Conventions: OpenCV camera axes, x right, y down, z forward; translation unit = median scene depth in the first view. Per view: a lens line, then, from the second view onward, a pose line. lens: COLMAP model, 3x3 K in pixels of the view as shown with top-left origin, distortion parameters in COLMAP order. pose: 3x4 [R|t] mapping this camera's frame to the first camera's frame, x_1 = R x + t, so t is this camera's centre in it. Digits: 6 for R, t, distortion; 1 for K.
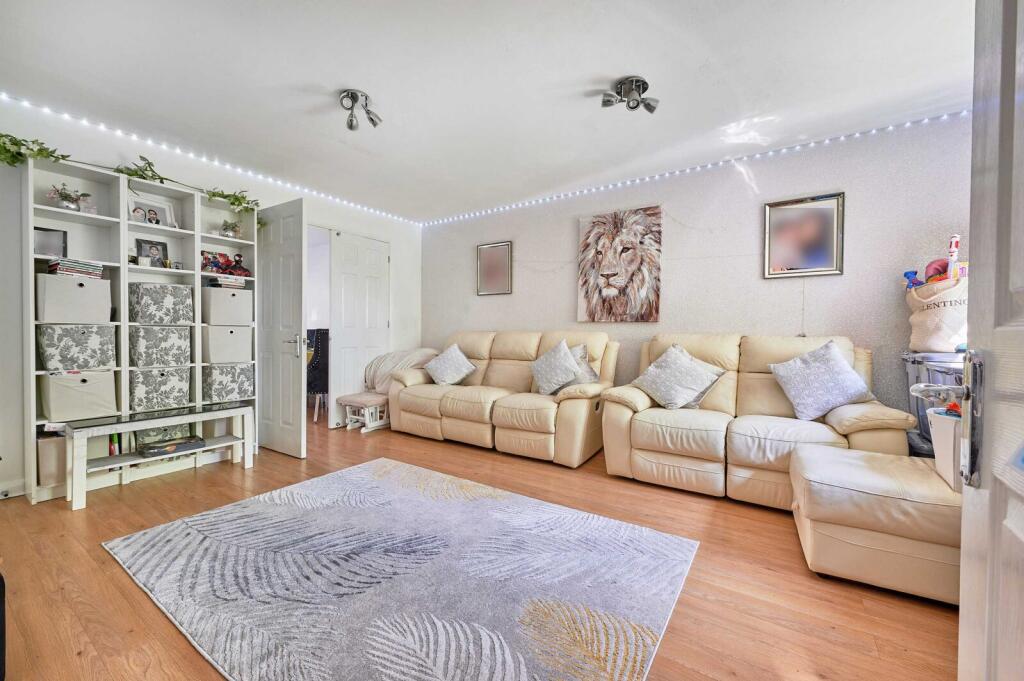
lens RADIAL K [[405.9, 0, 509.6], [0, 405.9, 338.5], [0, 0, 1]] dist [0.001703, 0.000106]
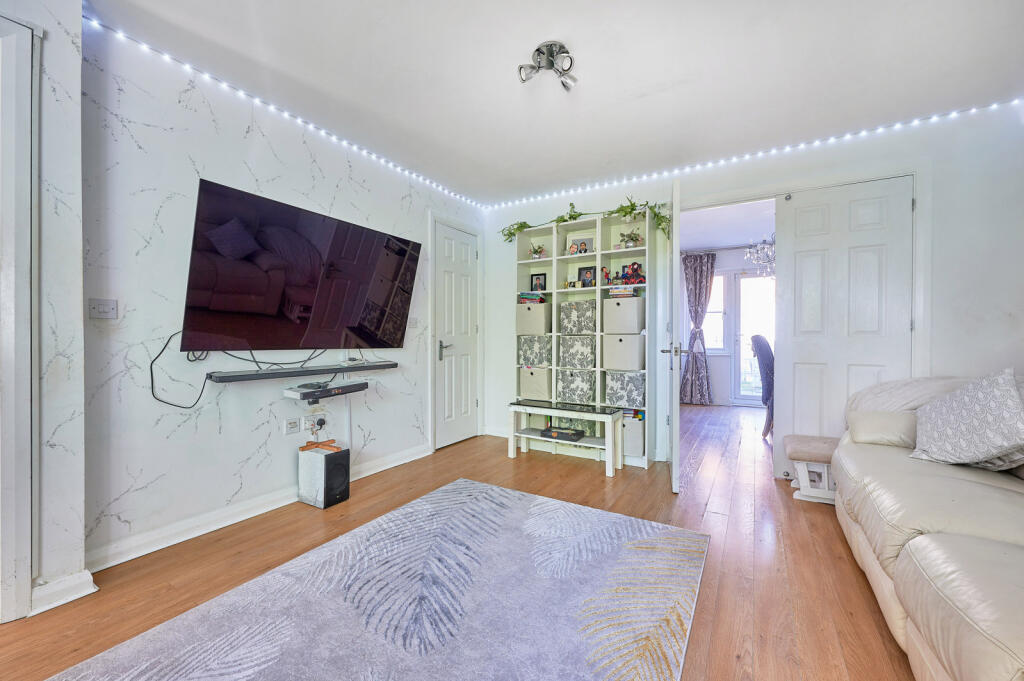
lens RADIAL K [[405.9, 0, 509.6], [0, 405.9, 338.5], [0, 0, 1]] dist [0.001703, 0.000106]
pose [[0.049149, -0.006481, -0.998770, 0.334472], [-0.014752, 0.999865, -0.007214, -0.008888], [0.998682, 0.015088, 0.049047, 0.682987]]
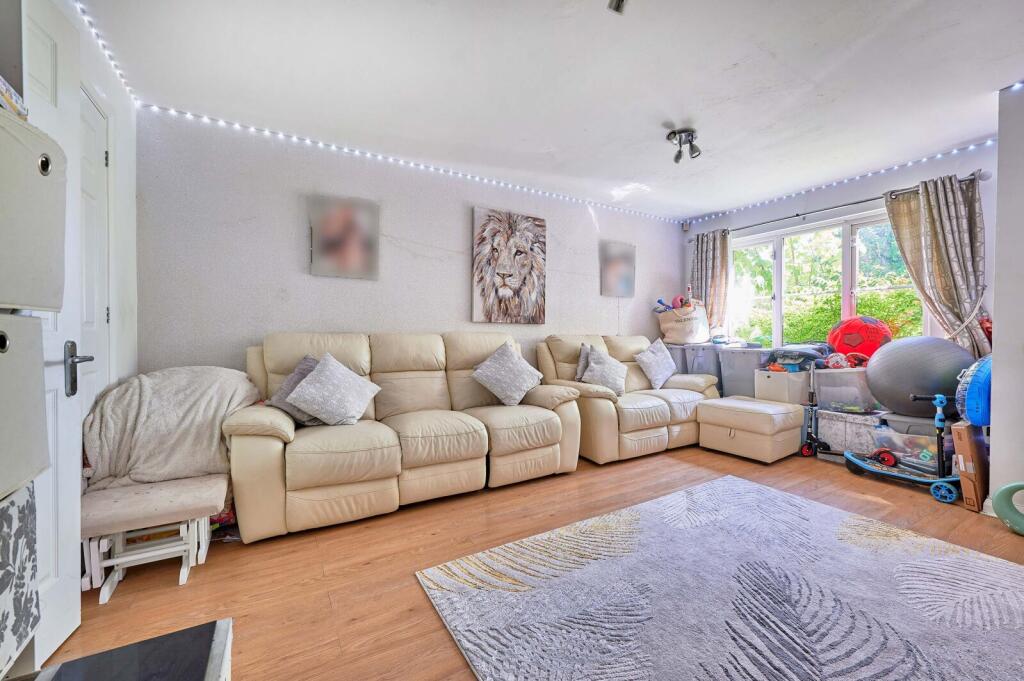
lens RADIAL K [[405.9, 0, 509.6], [0, 405.9, 338.5], [0, 0, 1]] dist [0.001703, 0.000106]
pose [[0.423160, -0.015767, 0.905918, -0.774954], [0.014028, 0.999843, 0.010849, -0.016733], [-0.905946, 0.008118, 0.423315, 0.700500]]
